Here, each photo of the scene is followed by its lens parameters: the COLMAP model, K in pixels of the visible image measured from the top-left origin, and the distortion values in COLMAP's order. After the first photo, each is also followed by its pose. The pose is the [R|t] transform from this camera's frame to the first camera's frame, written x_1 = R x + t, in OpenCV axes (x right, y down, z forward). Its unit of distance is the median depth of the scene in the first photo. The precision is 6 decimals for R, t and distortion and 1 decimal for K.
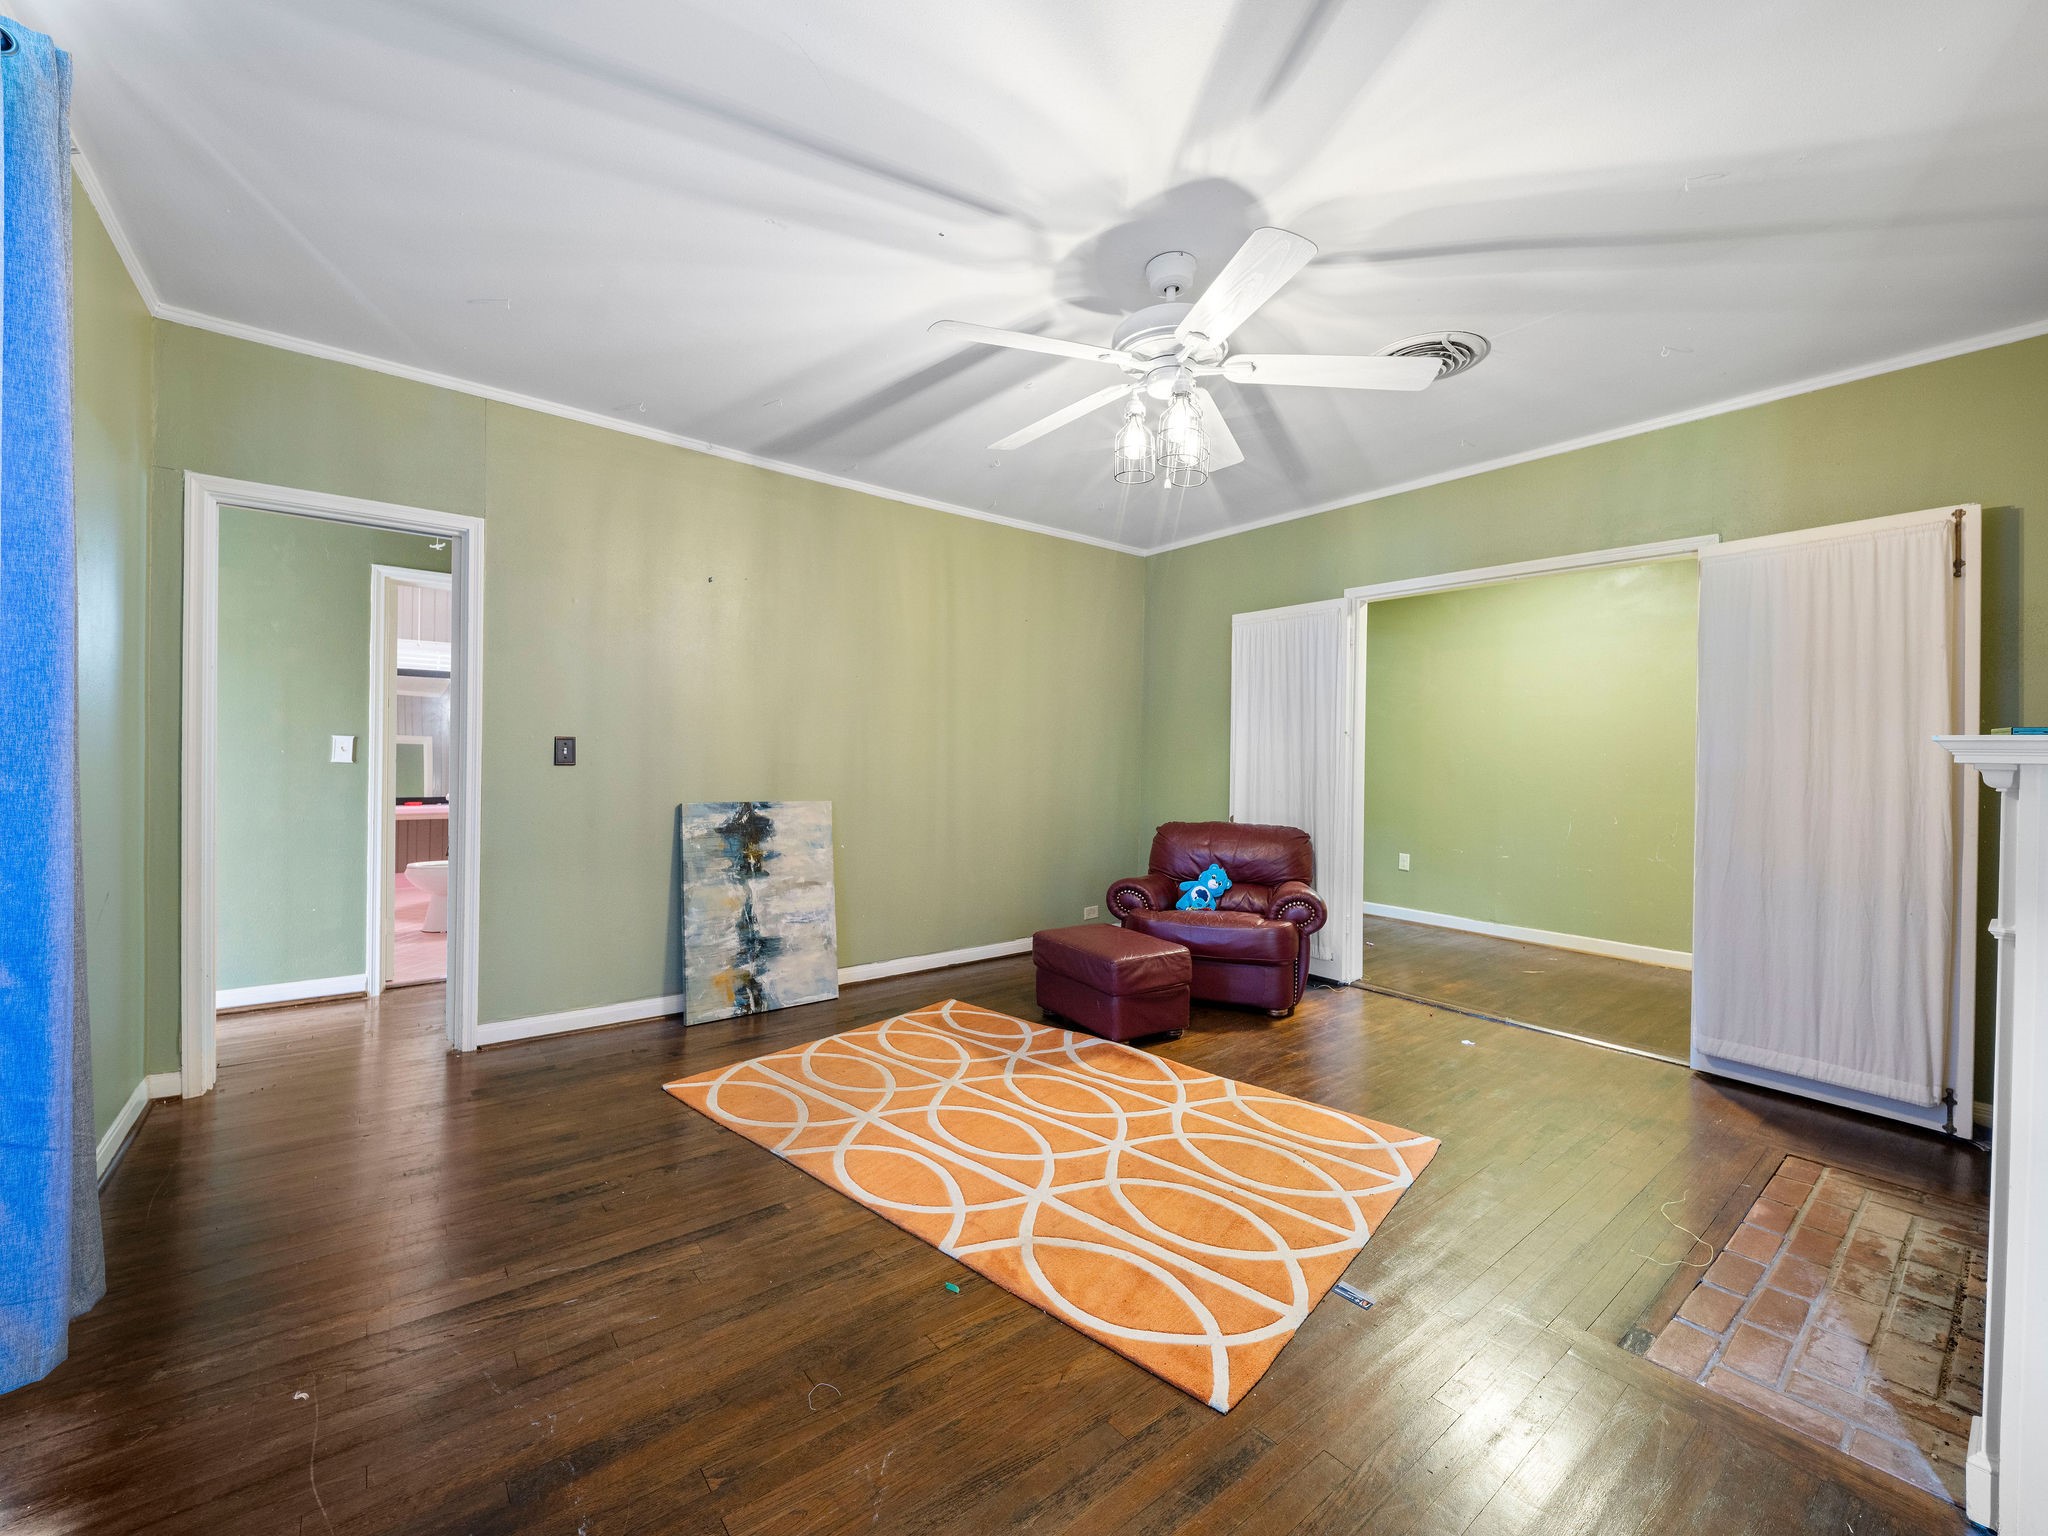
lens RADIAL K [[815.4, 0, 1023.0], [0, 815.4, 764.1], [0, 0, 1]] dist [-0.000904, -0.001182]
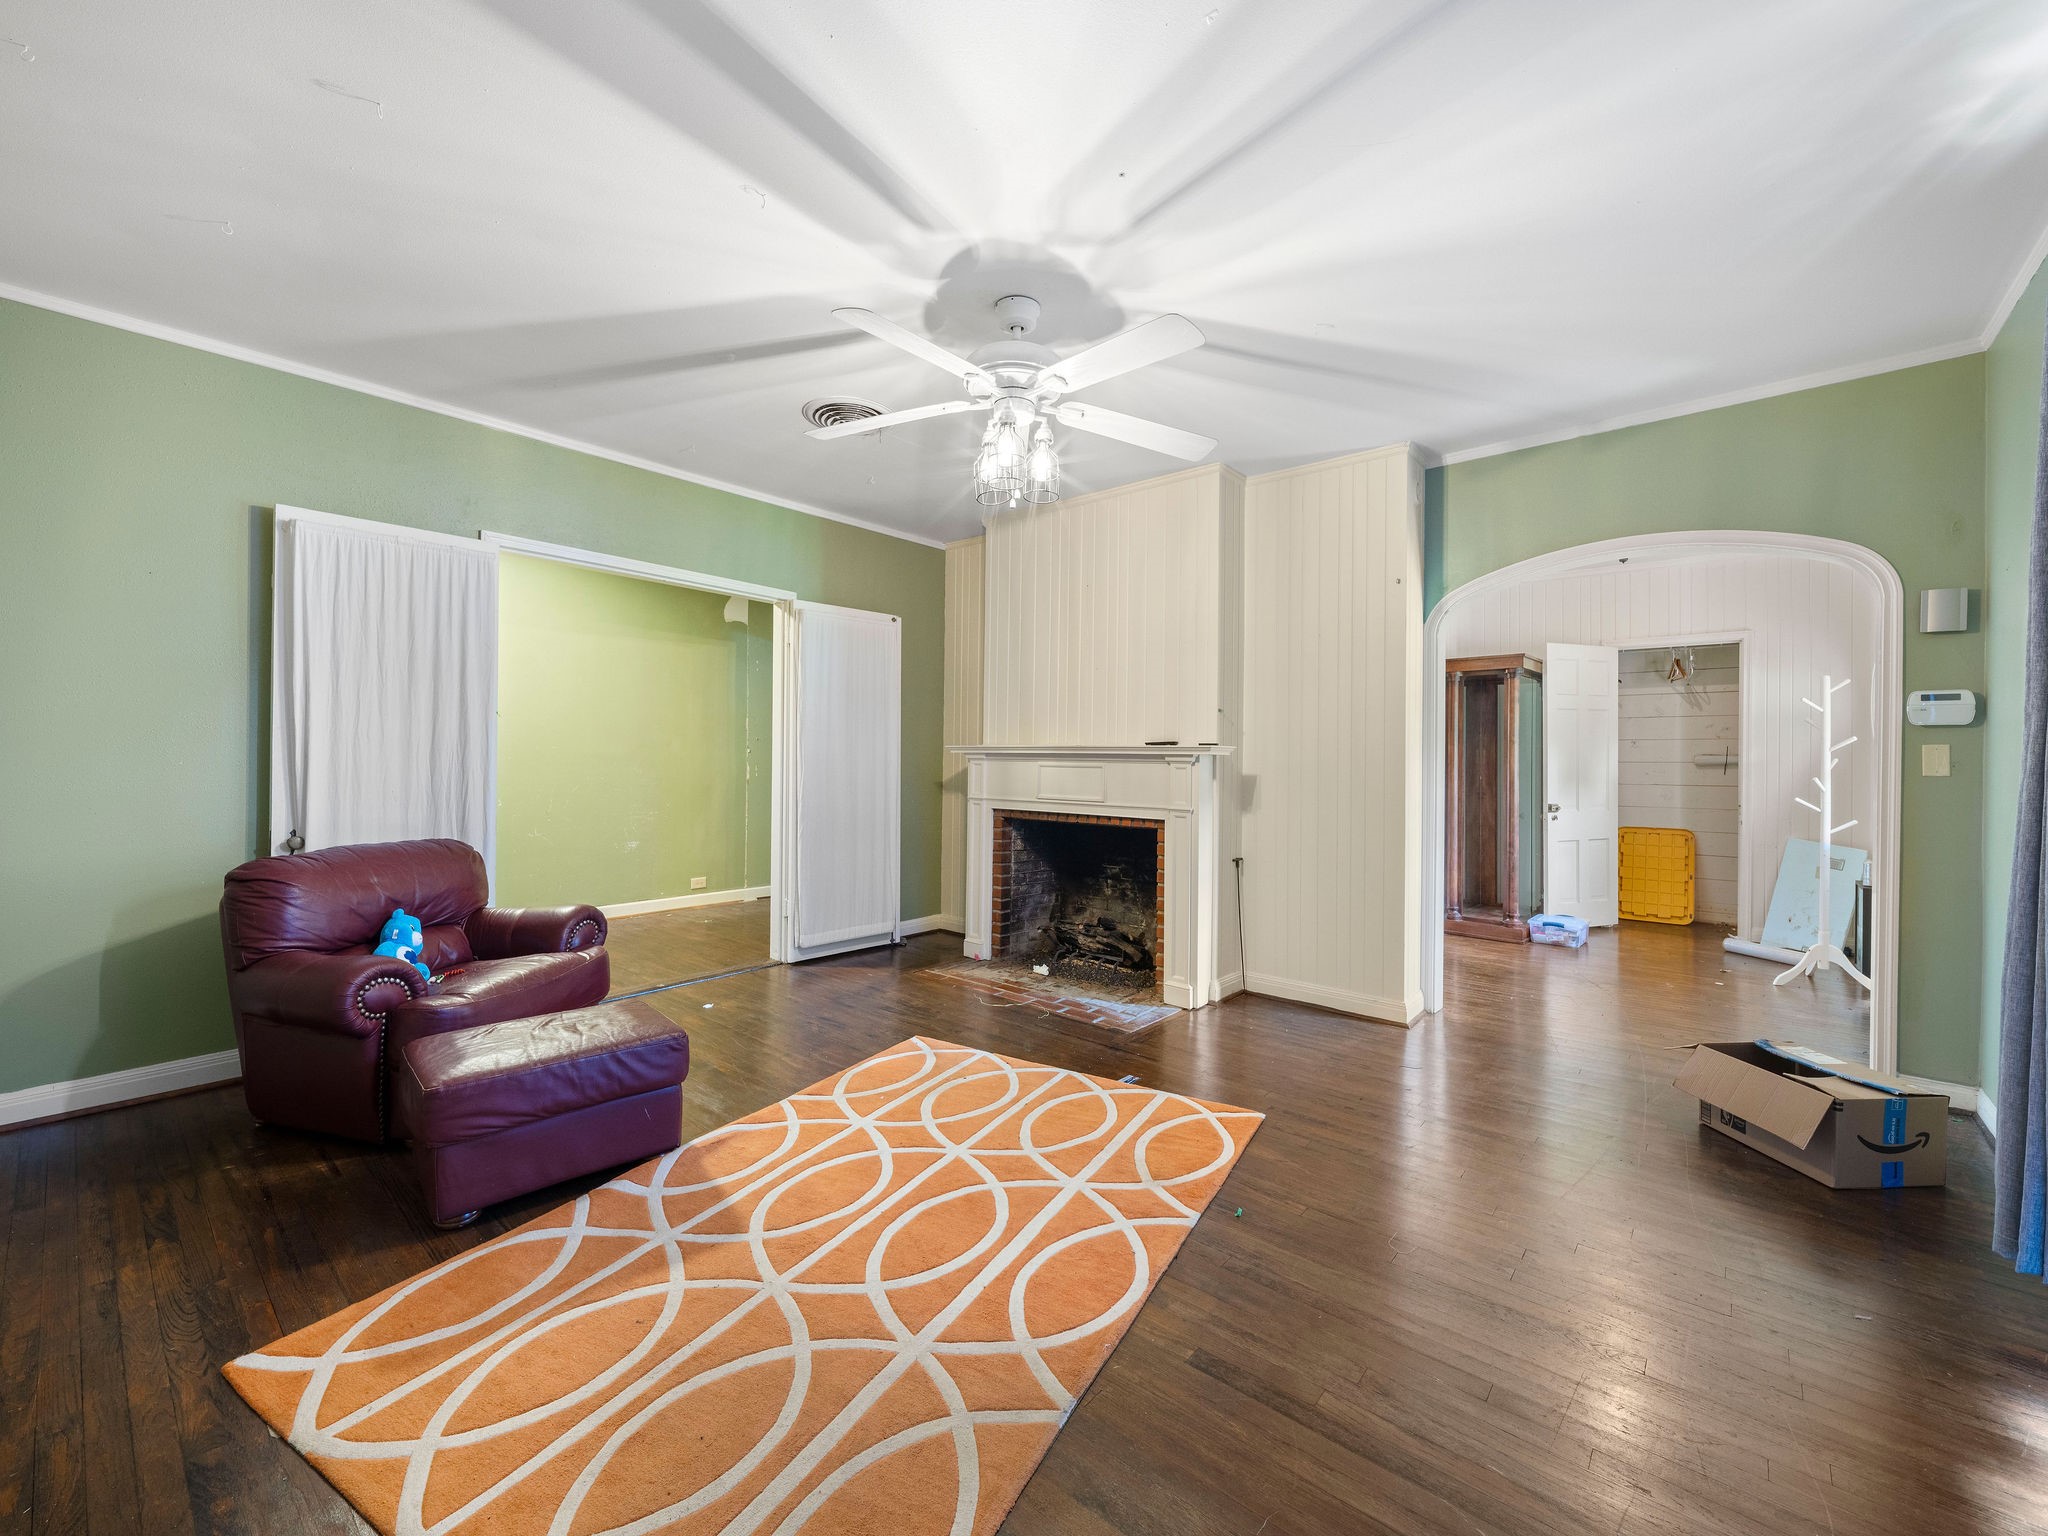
lens RADIAL K [[815.4, 0, 1025.1], [0, 815.4, 762.0], [0, 0, 1]] dist [-0.000904, -0.001182]
pose [[-0.185925, -0.023031, 0.982294, -0.762729], [-0.007082, 0.999731, 0.022100, -0.017764], [-0.982538, -0.002848, -0.186038, 0.994664]]
